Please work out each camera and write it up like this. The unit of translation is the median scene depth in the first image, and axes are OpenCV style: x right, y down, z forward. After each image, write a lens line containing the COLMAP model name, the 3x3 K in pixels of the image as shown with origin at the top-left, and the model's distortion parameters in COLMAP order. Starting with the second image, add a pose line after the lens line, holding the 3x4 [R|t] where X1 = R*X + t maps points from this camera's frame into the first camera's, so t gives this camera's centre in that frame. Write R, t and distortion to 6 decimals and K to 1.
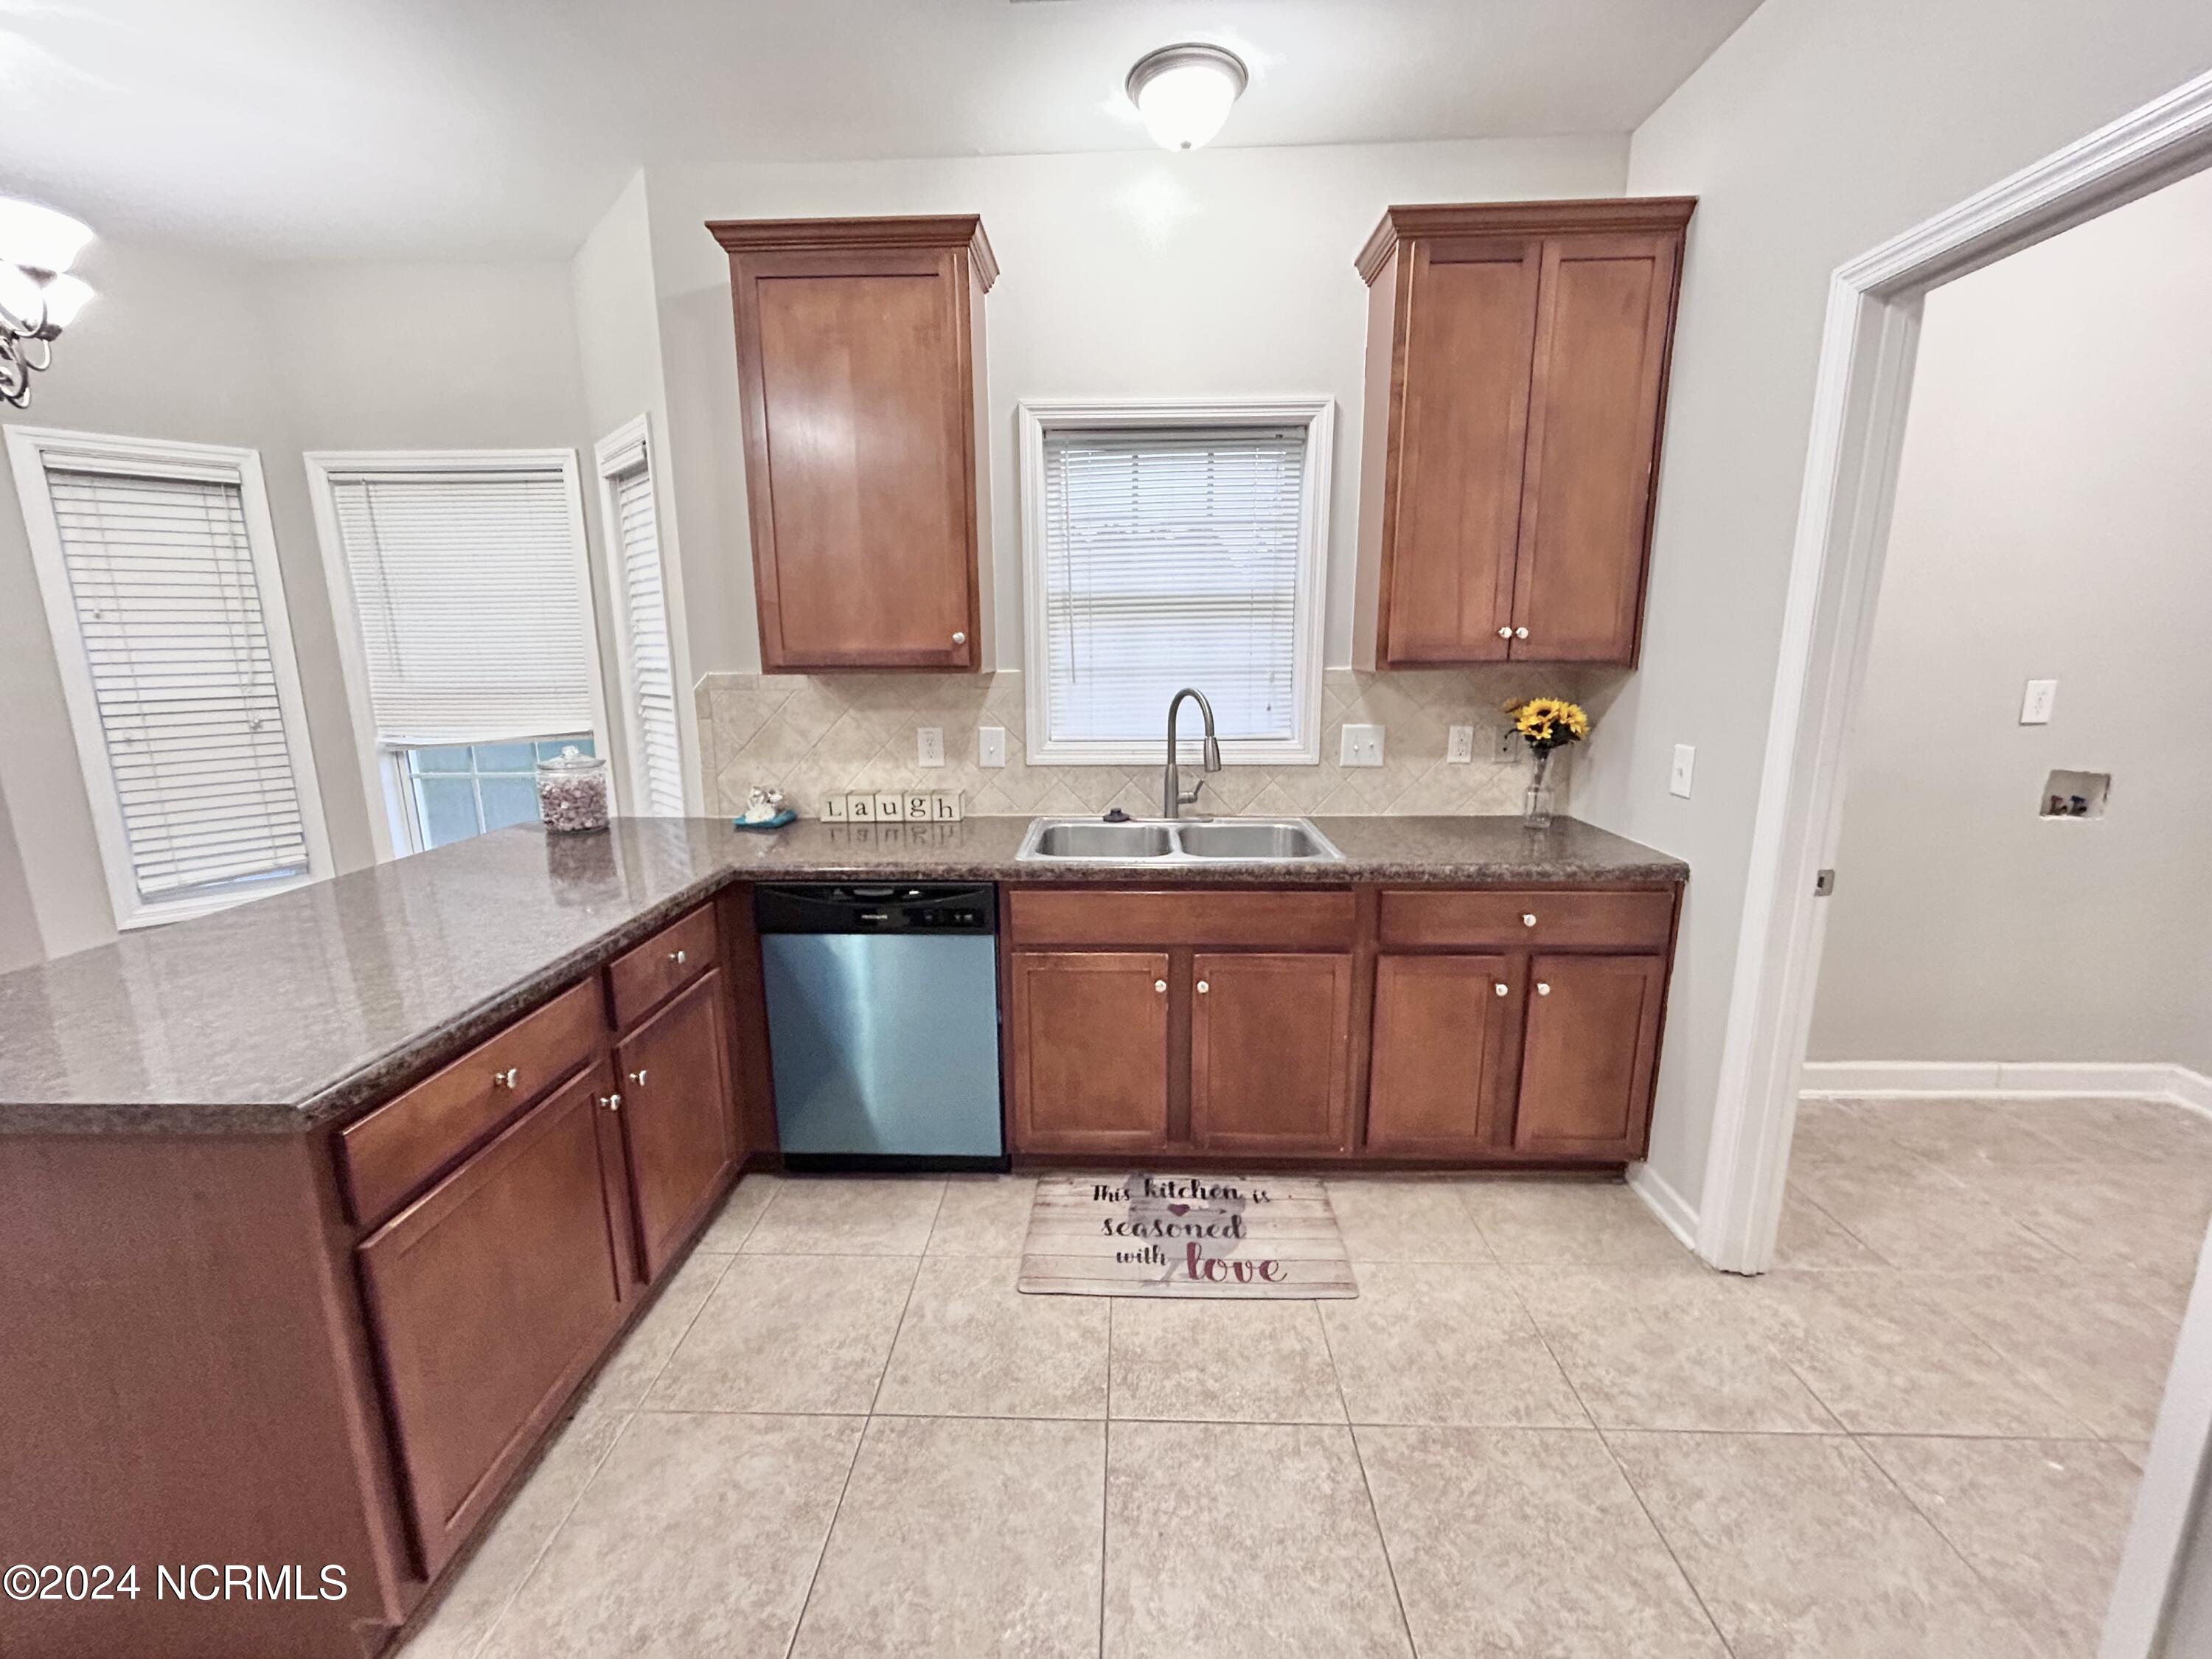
lens RADIAL K [[898.8, 0, 1112.3], [0, 898.8, 824.9], [0, 0, 1]] dist [-0.003935, 0.000203]
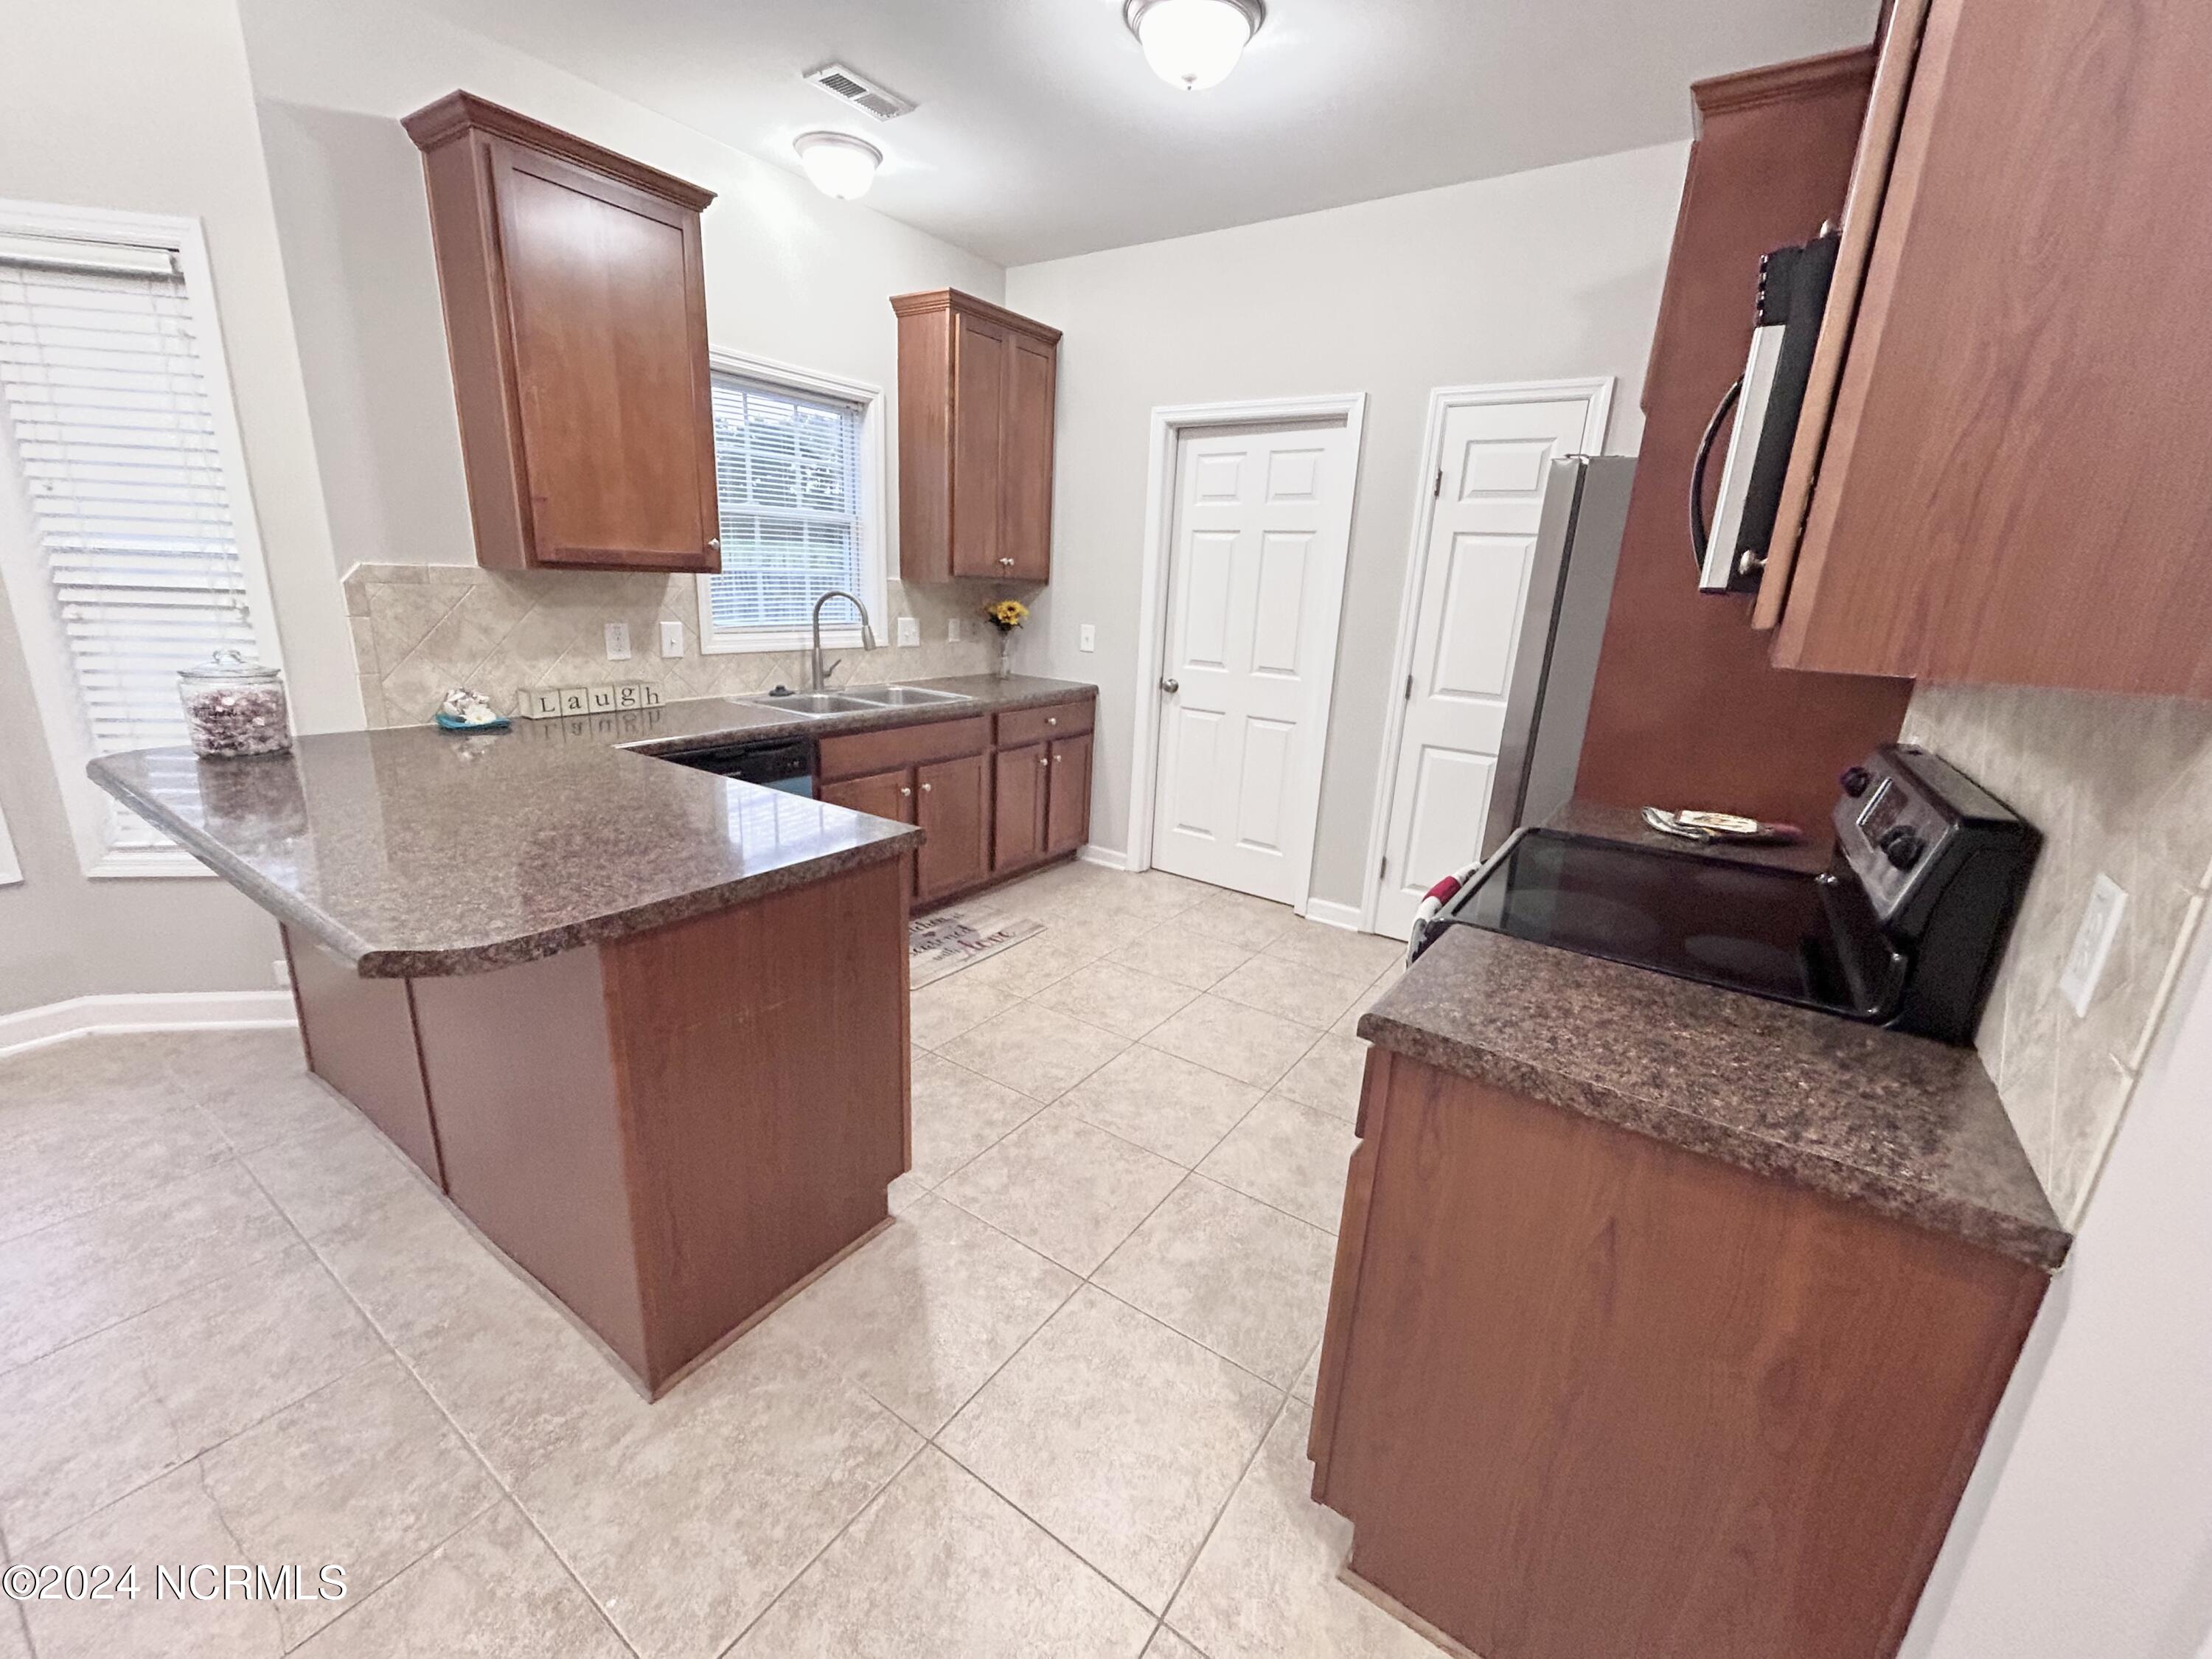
lens RADIAL K [[898.8, 0, 1113.2], [0, 898.8, 826.8], [0, 0, 1]] dist [-0.003935, 0.000203]
pose [[0.534184, -0.196253, 0.822273, -0.847996], [0.116838, 0.980485, 0.158110, 0.032637], [-0.837255, 0.011613, 0.546689, -0.097310]]
